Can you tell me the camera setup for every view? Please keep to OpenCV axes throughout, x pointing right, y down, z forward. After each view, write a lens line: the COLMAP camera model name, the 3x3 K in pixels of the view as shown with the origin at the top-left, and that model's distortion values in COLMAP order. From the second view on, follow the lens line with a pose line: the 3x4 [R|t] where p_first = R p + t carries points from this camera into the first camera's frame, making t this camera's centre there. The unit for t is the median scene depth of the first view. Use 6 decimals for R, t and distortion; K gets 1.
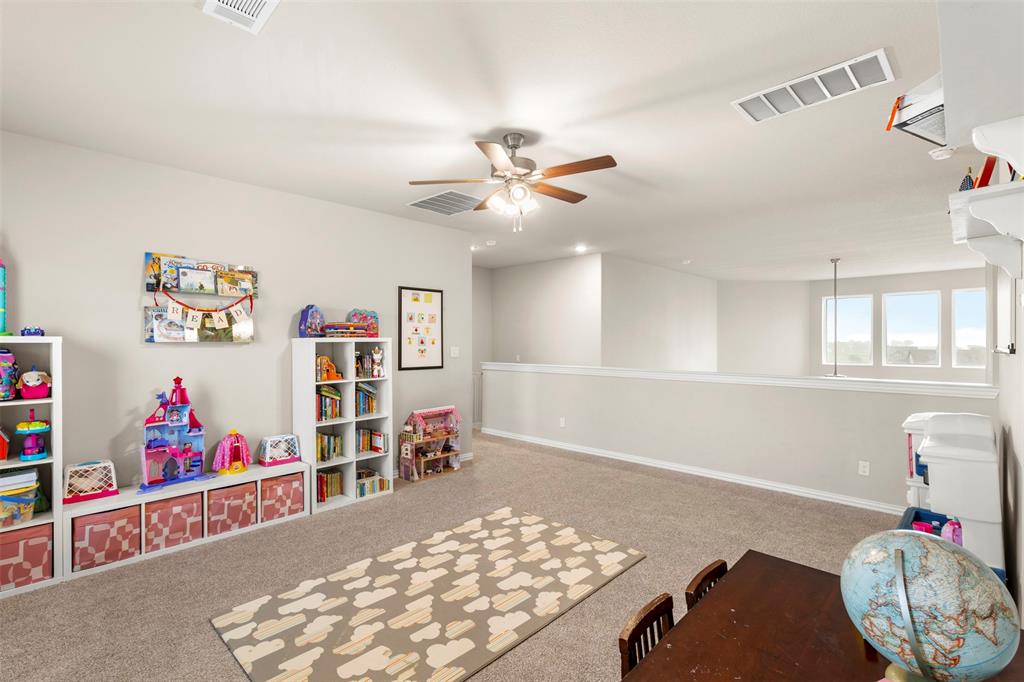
lens RADIAL K [[472.0, 0, 507.4], [0, 472.0, 339.5], [0, 0, 1]] dist [0.005164, 0.001345]
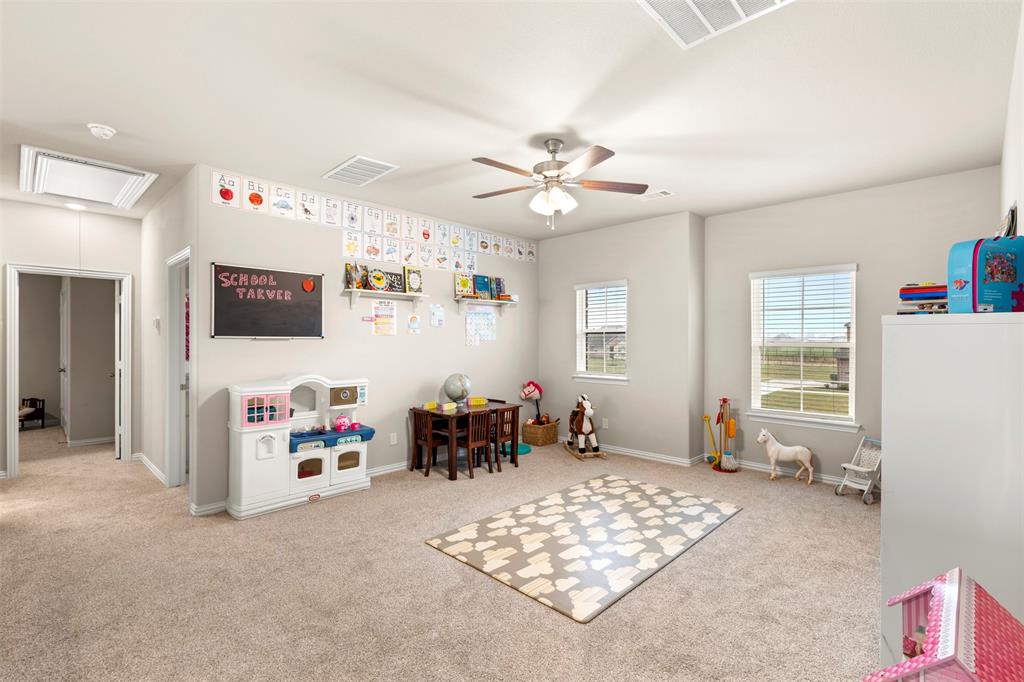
lens RADIAL K [[472.0, 0, 516.6], [0, 472.0, 339.9], [0, 0, 1]] dist [0.005164, 0.001345]
pose [[-0.999955, 0.001697, -0.009295, 0.118601], [0.001688, 0.999998, 0.001008, 0.027133], [0.009297, 0.000993, -0.999956, 2.256890]]
